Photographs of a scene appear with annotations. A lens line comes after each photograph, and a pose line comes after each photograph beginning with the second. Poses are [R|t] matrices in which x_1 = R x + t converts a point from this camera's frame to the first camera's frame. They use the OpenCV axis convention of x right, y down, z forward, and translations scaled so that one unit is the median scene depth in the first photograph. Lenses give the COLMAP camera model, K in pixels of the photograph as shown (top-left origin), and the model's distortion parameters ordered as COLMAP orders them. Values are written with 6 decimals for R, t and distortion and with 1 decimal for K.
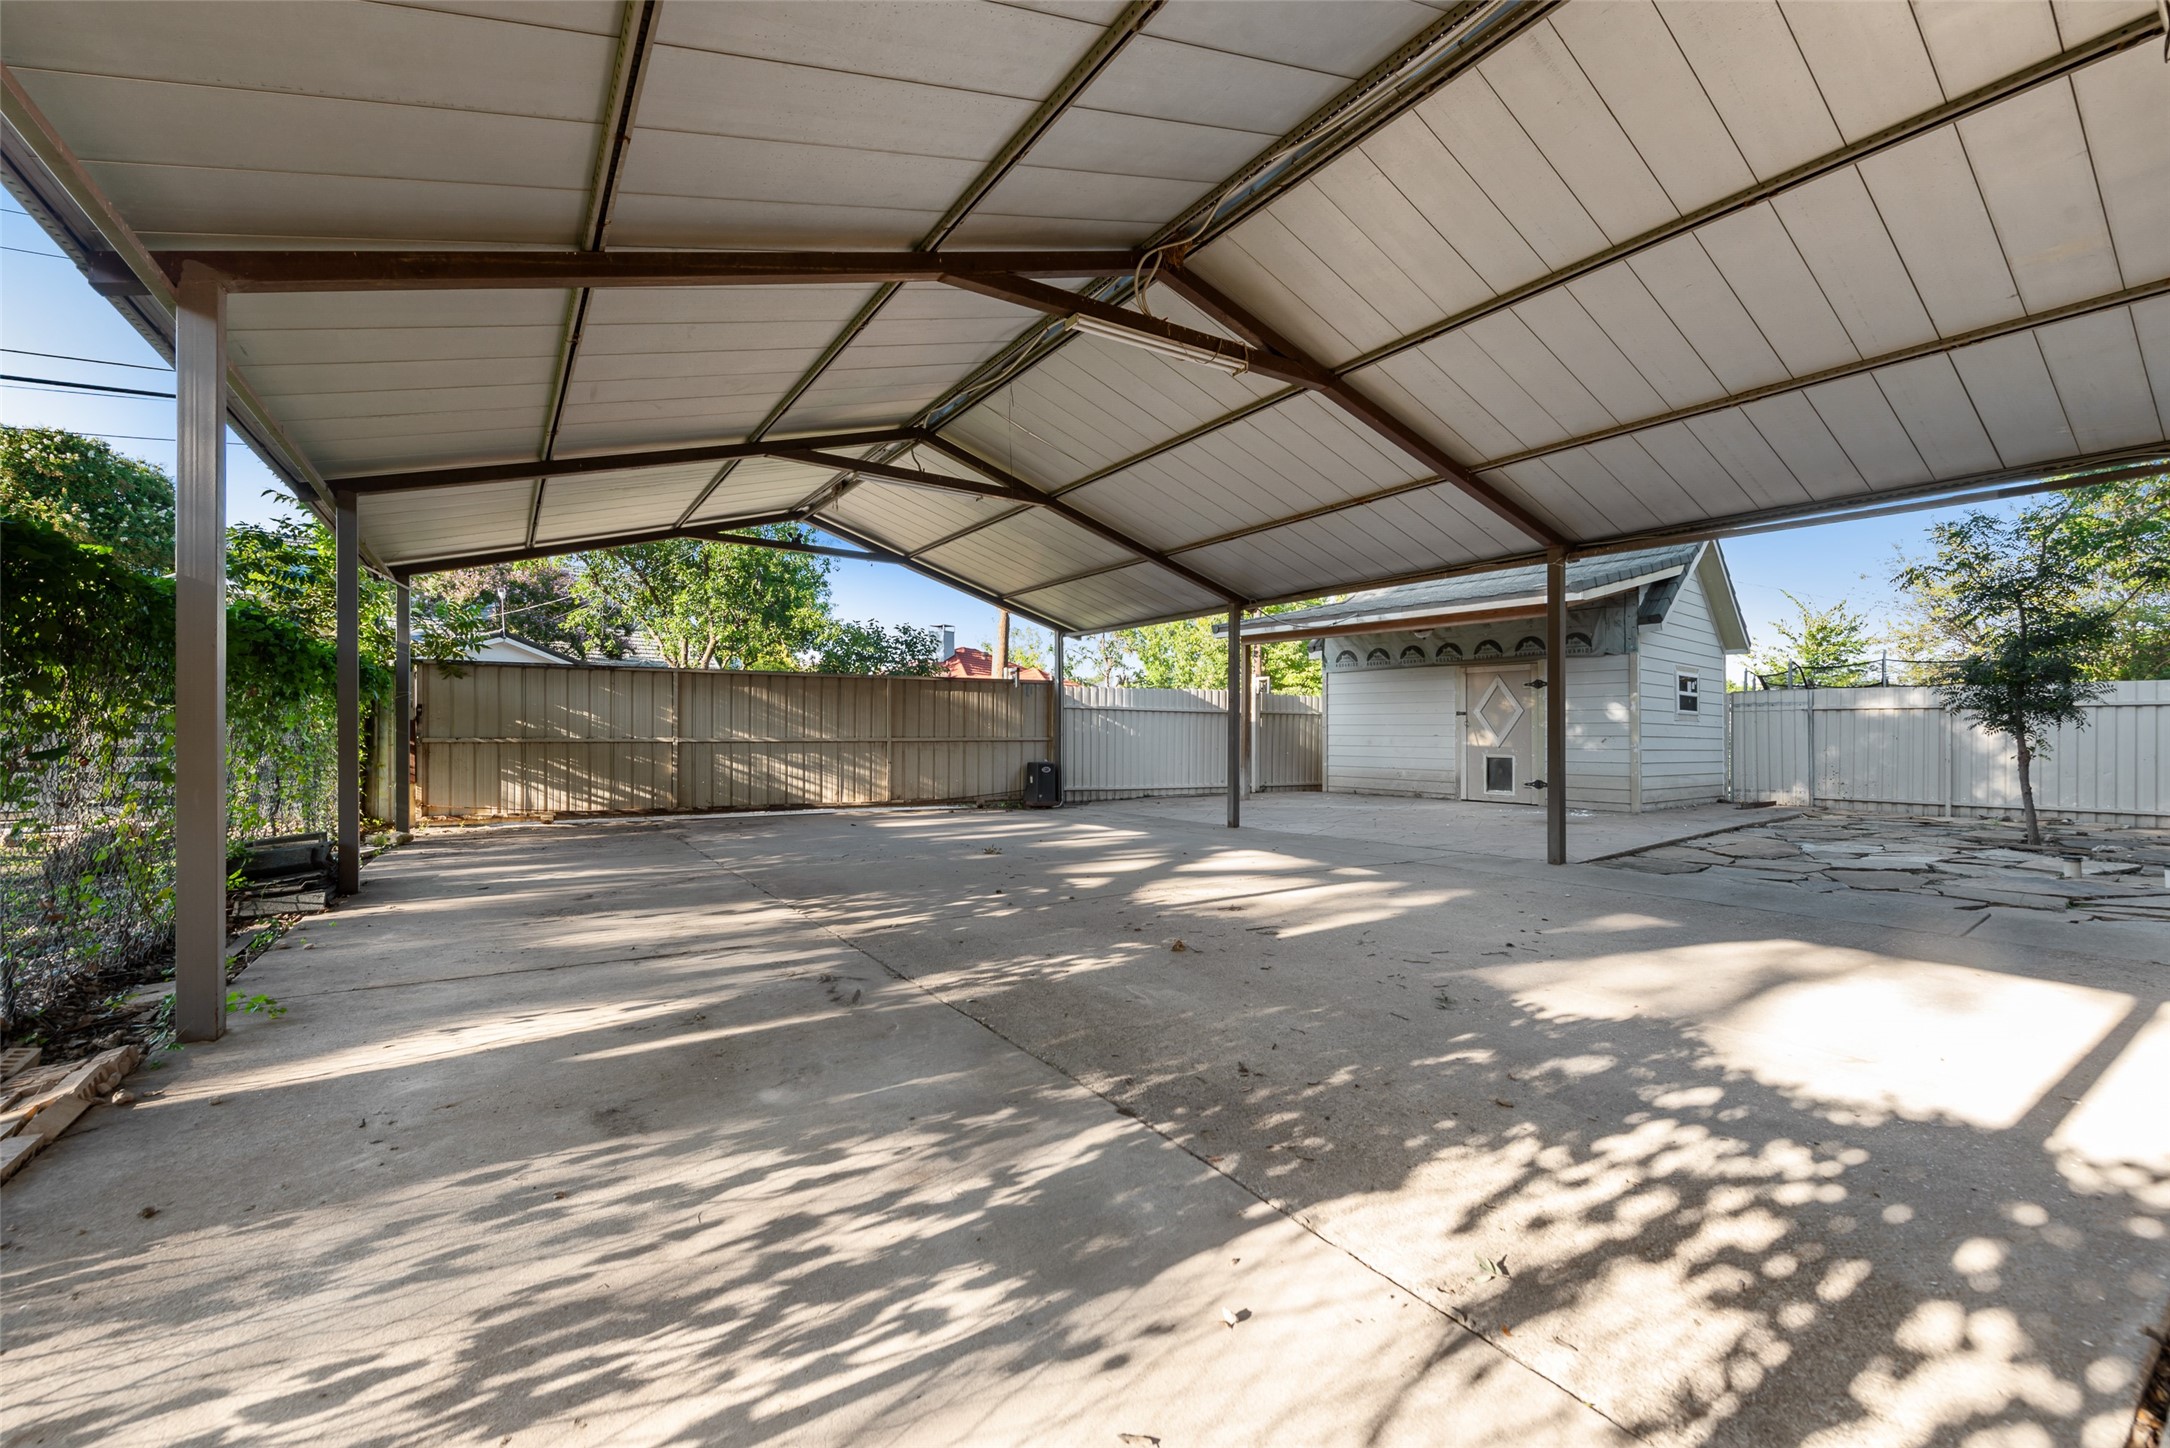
lens RADIAL K [[850.1, 0, 1056.2], [0, 850.1, 712.0], [0, 0, 1]] dist [0.008977, -0.002485]
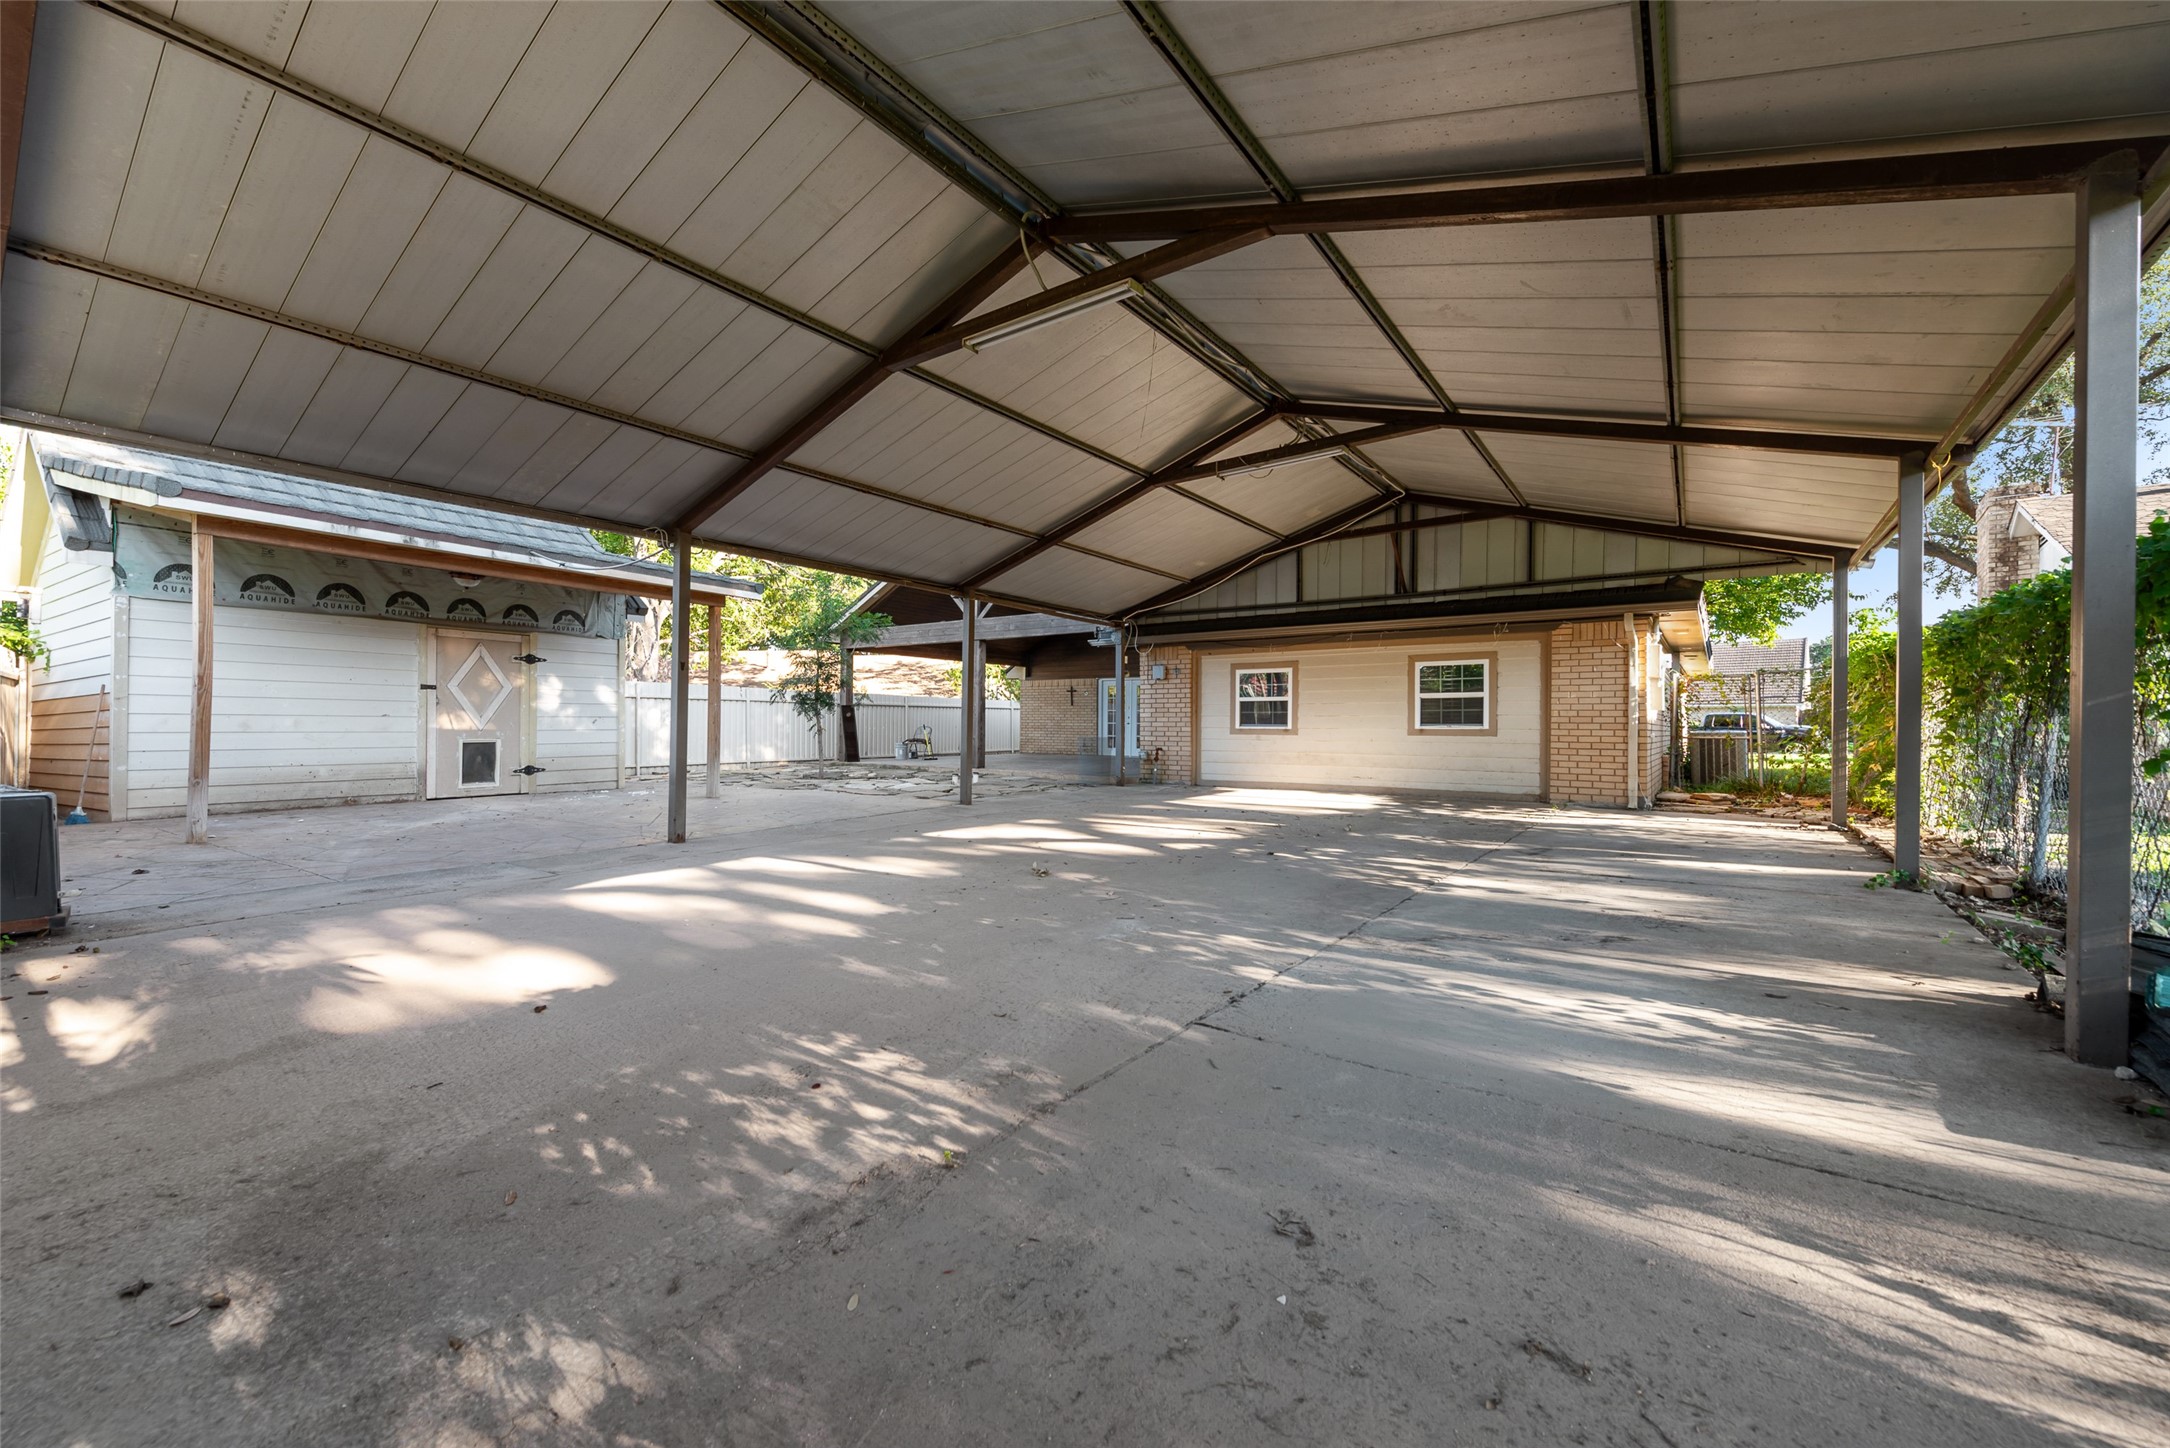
lens RADIAL K [[850.1, 0, 1094.1], [0, 850.1, 732.8], [0, 0, 1]] dist [0.008977, -0.002485]
pose [[-0.370787, -0.013290, 0.928623, -1.139333], [-0.023098, 0.999720, 0.005085, 0.061862], [-0.928430, -0.019564, -0.370991, 1.800344]]
